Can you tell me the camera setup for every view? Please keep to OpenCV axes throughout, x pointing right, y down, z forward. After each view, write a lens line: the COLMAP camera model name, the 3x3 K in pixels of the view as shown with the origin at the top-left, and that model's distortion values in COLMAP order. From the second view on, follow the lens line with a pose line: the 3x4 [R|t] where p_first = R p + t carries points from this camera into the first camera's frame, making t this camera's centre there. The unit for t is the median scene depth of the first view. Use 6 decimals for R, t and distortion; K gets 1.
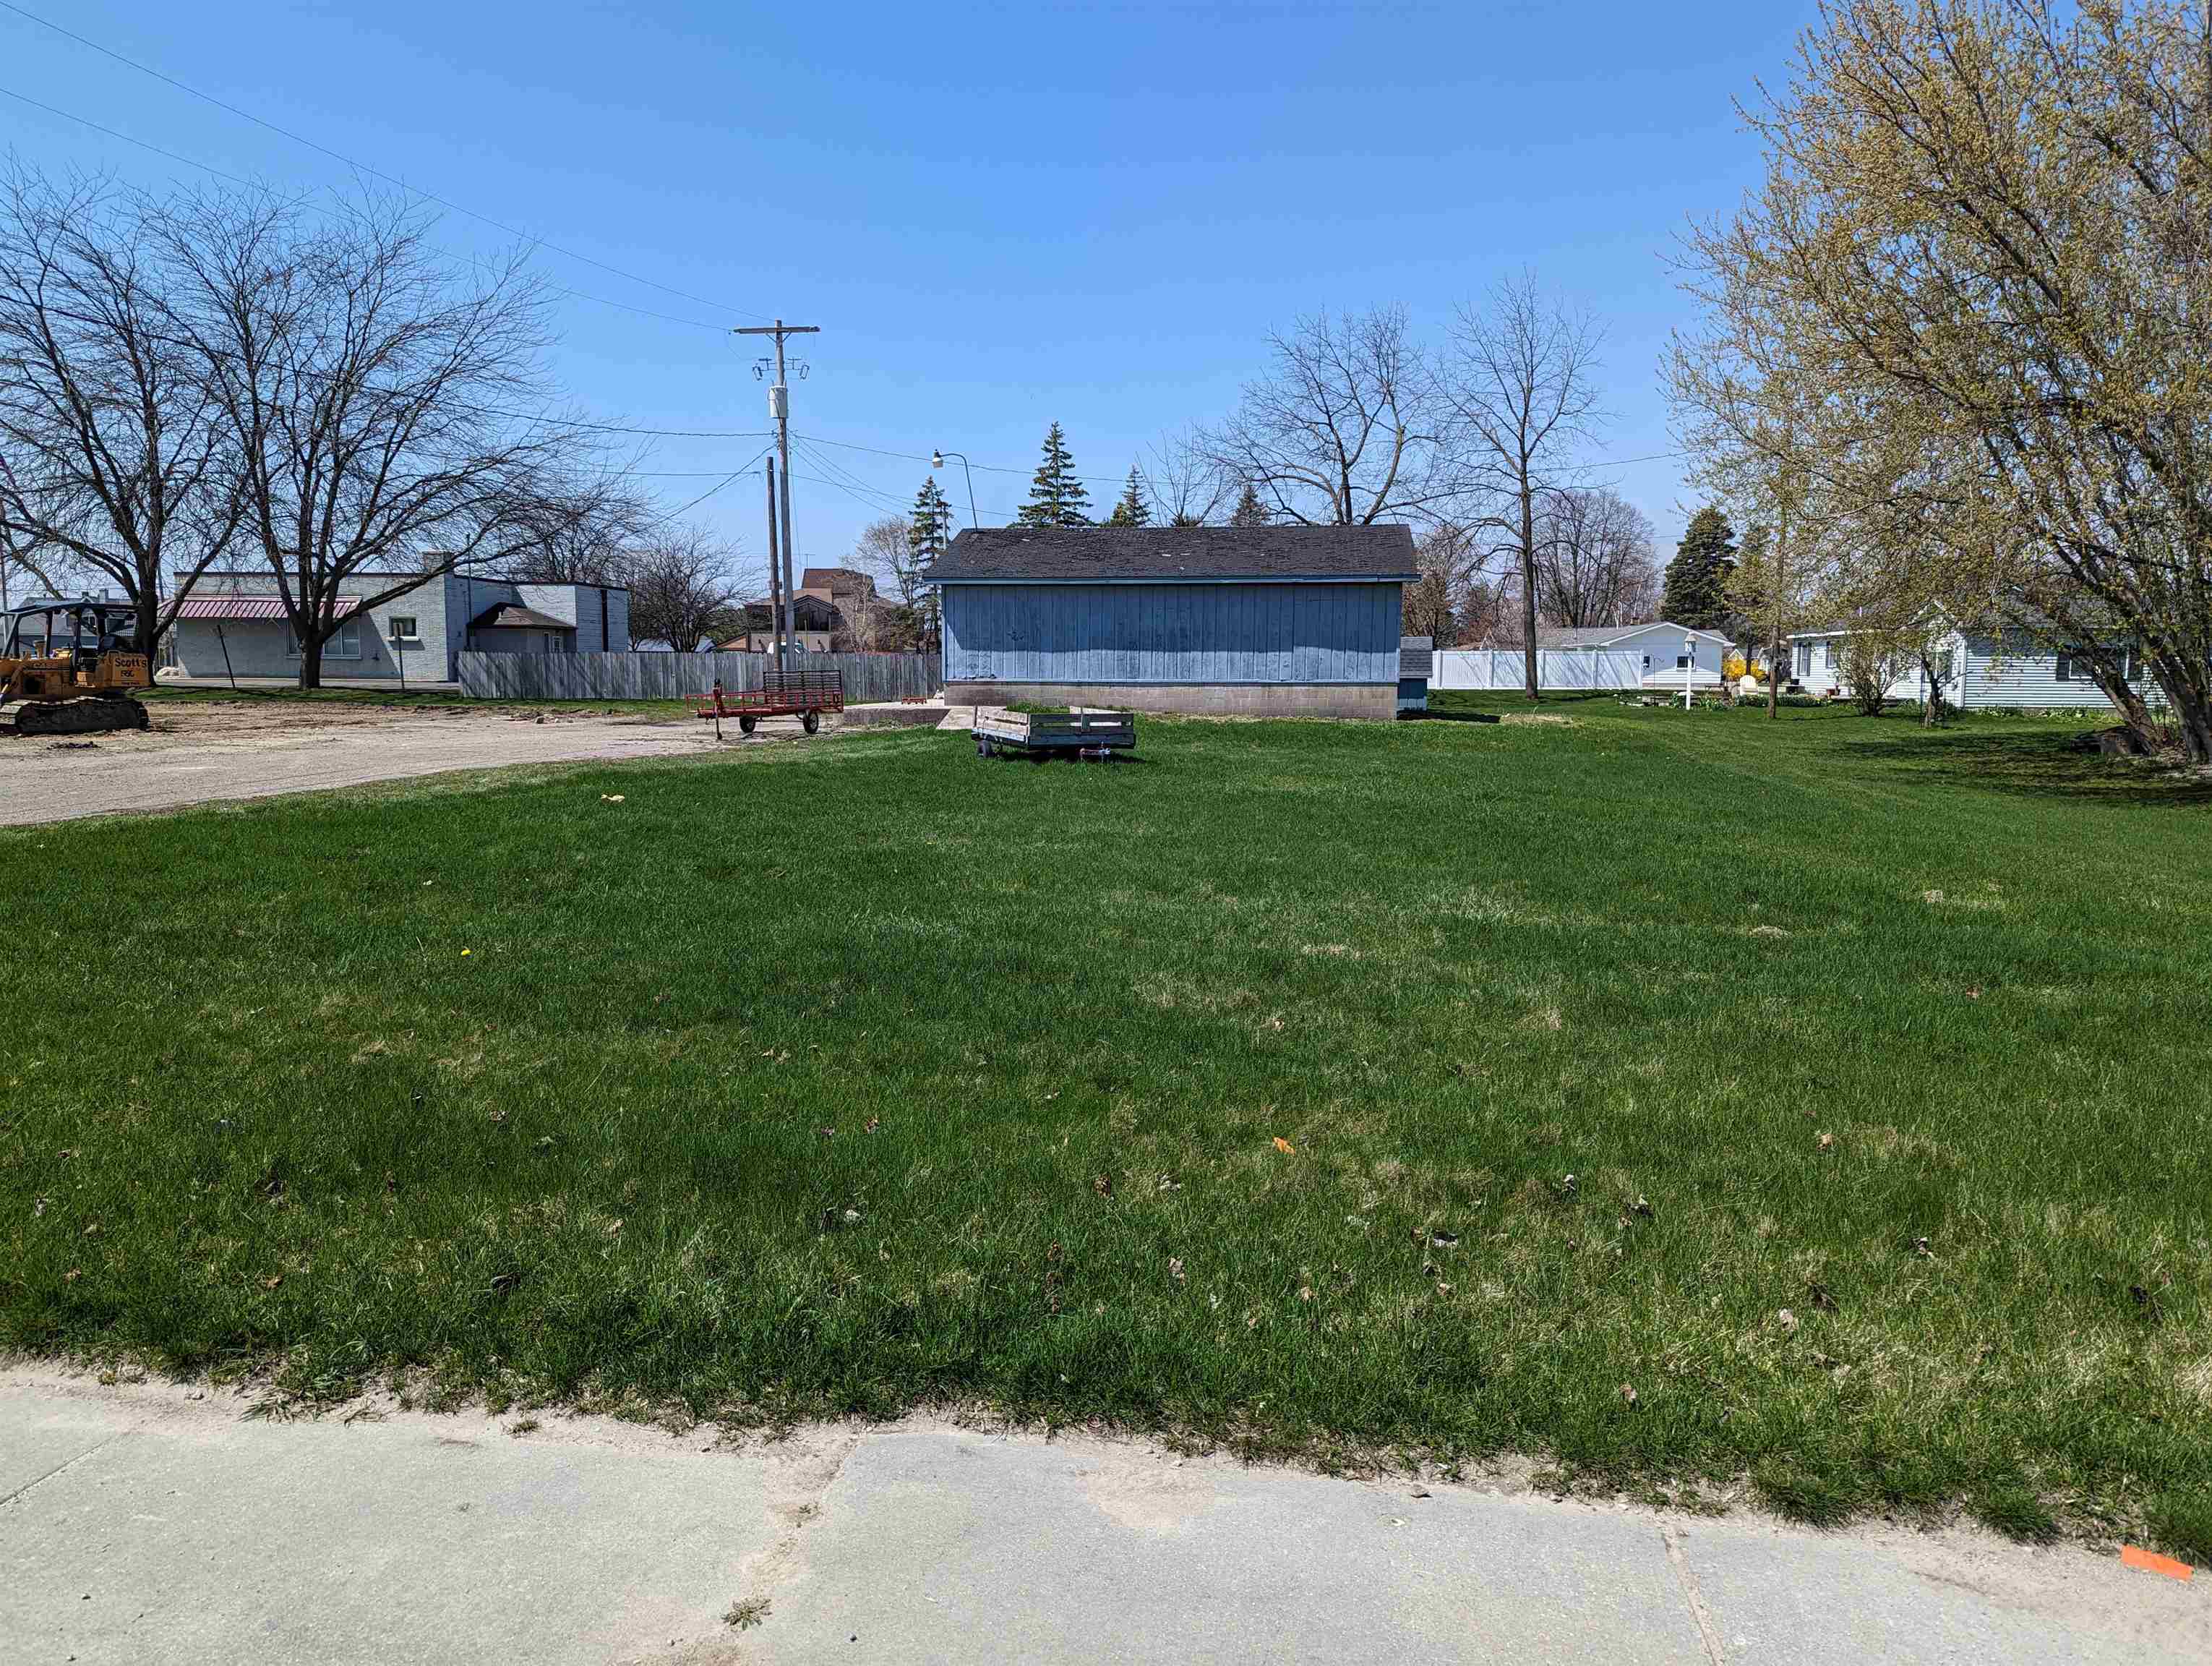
lens RADIAL K [[1548.6, 0, 1085.8], [0, 1548.6, 808.1], [0, 0, 1]] dist [0.071724, -0.064976]
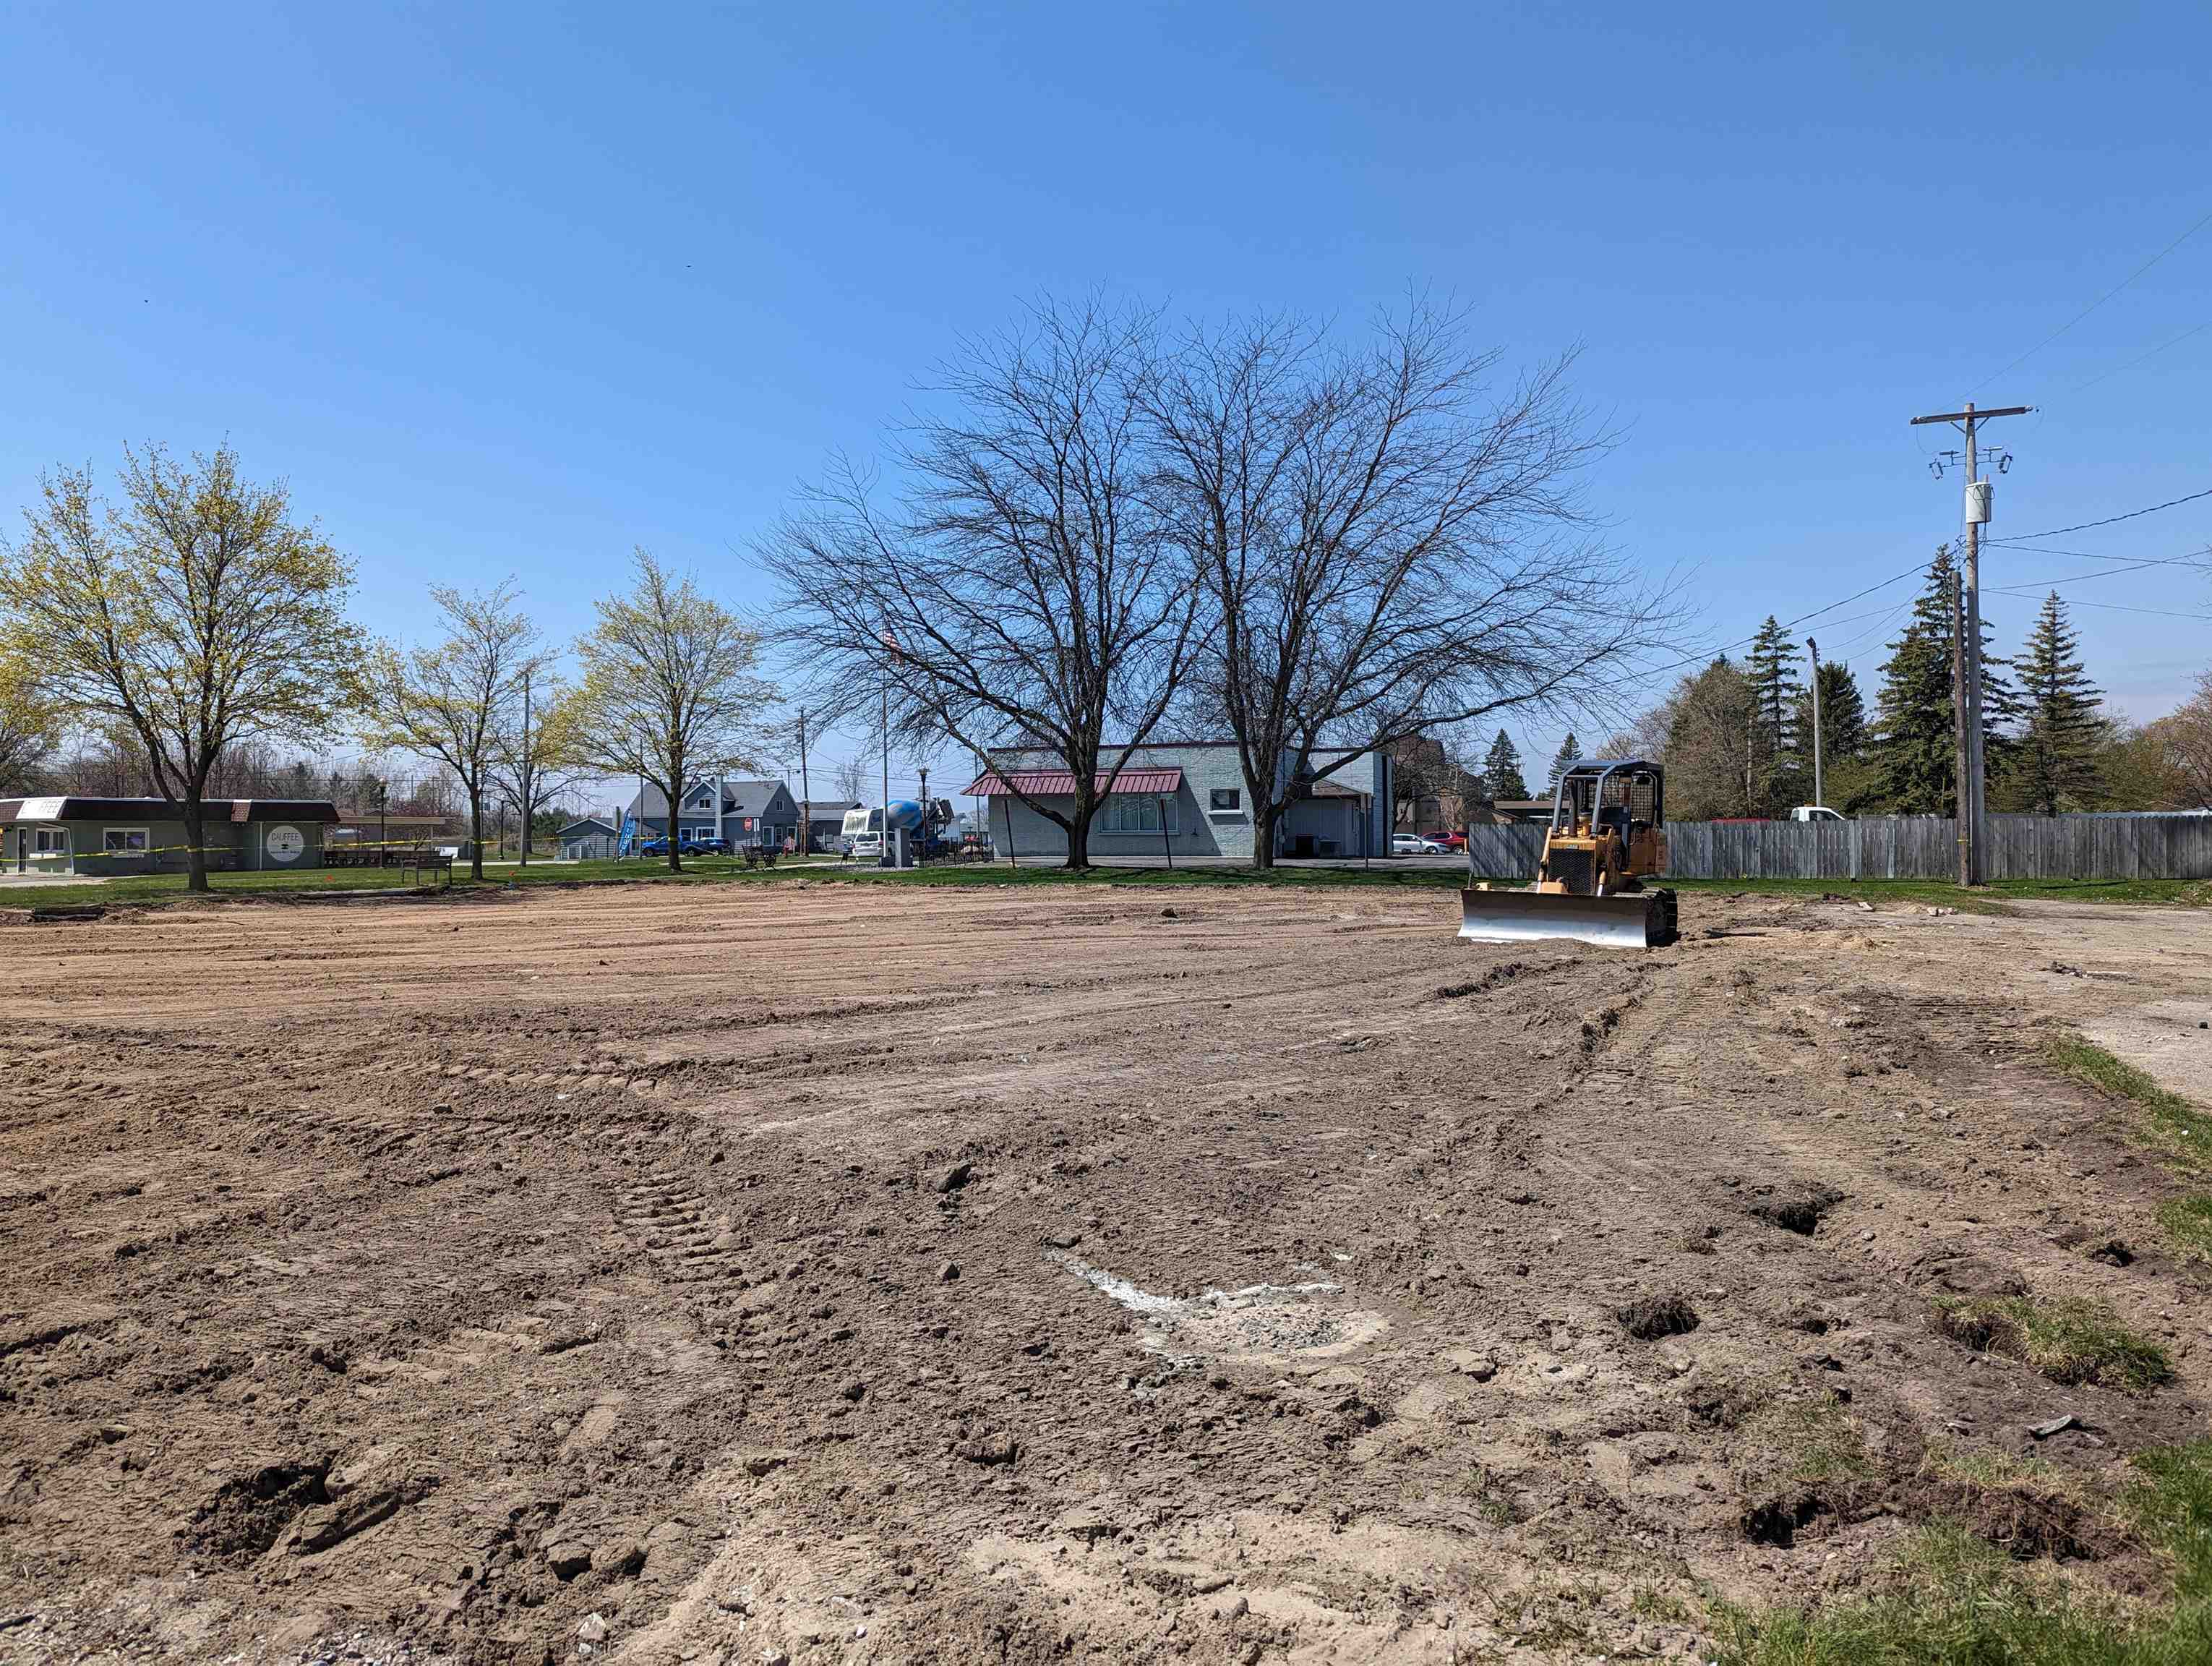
lens RADIAL K [[1548.6, 0, 1085.8], [0, 1548.6, 808.1], [0, 0, 1]] dist [0.071724, -0.064976]
pose [[0.975057, -0.014481, -0.221481, -0.404984], [-0.009809, 0.994083, -0.108181, -0.014447], [0.221737, 0.107655, 0.969146, 0.127237]]
